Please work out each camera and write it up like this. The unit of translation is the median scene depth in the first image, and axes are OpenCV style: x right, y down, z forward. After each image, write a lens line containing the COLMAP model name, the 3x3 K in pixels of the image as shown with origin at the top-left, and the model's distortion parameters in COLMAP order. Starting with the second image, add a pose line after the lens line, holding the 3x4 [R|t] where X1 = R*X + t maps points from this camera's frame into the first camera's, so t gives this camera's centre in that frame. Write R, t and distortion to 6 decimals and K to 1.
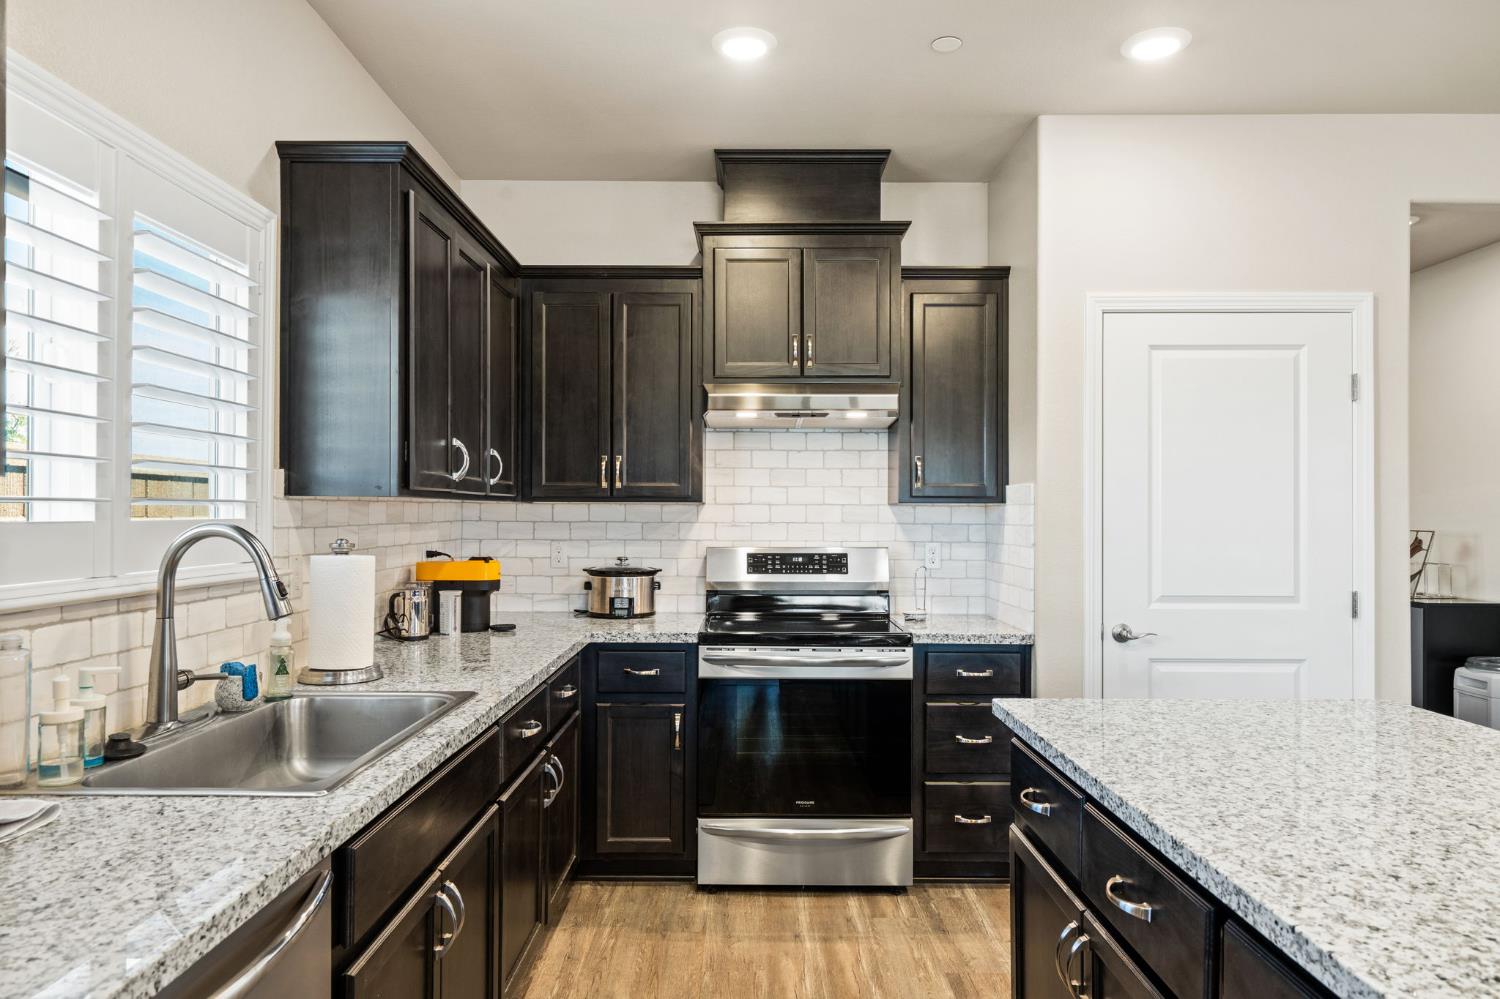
lens RADIAL K [[984.5, 0, 748.9], [0, 984.5, 504.5], [0, 0, 1]] dist [0.000731, 0.000226]
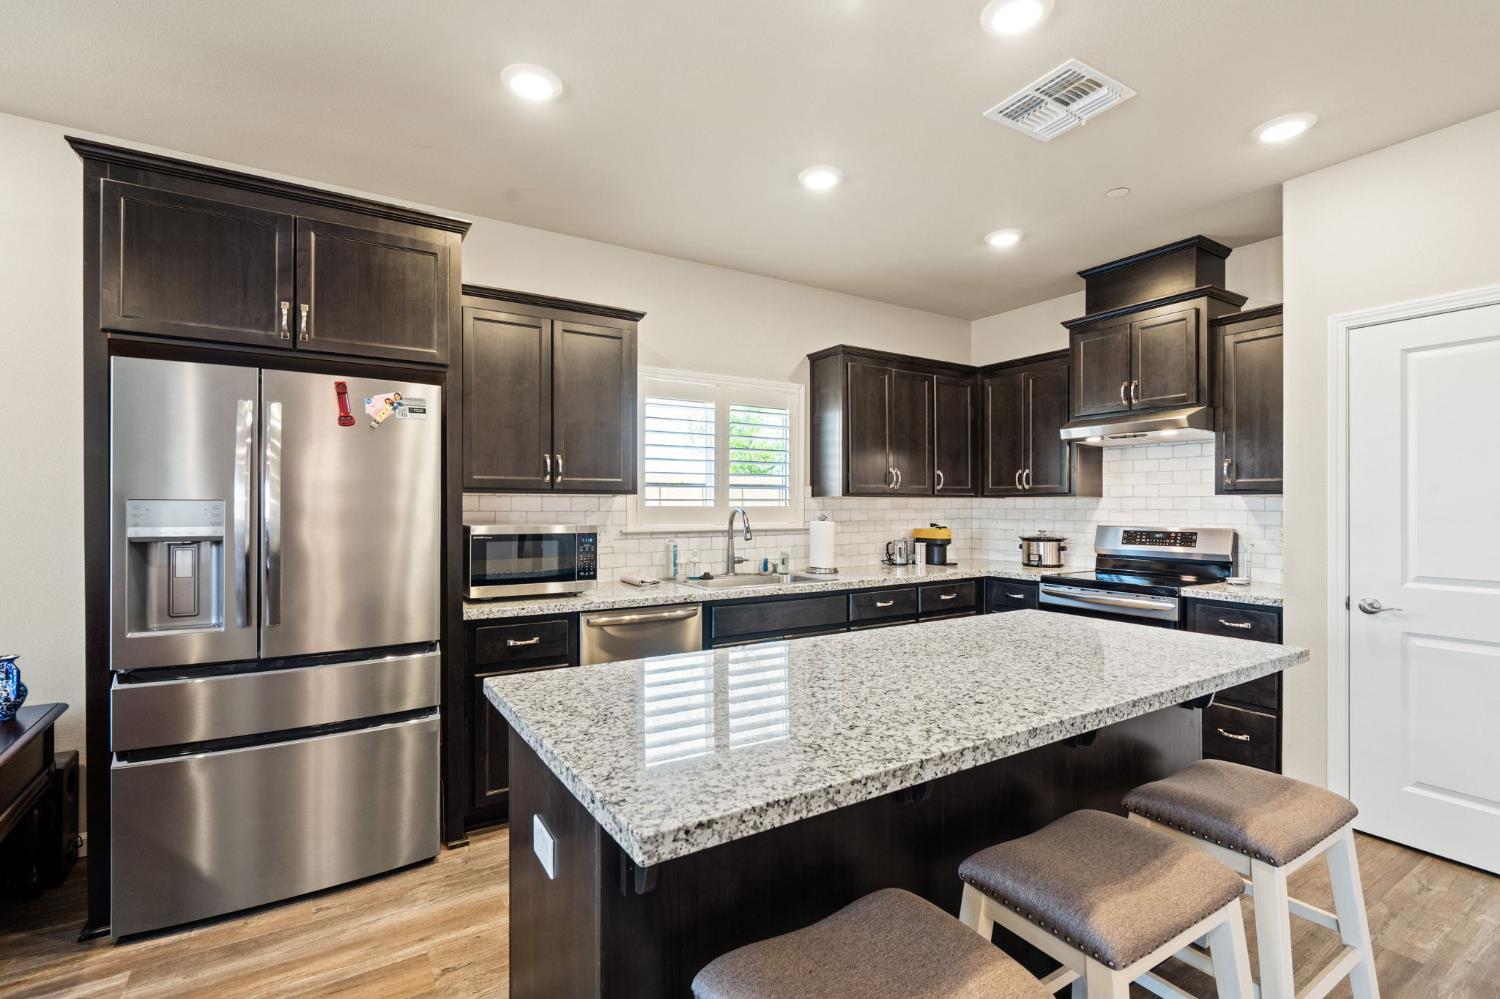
lens RADIAL K [[690.5, 0, 747.9], [0, 690.5, 497.6], [0, 0, 1]] dist [0.000855, 0.000057]
pose [[0.532090, -0.012645, -0.846593, 0.614012], [0.009849, 0.999913, -0.008745, 0.004222], [0.846631, -0.003684, 0.532168, -0.036574]]
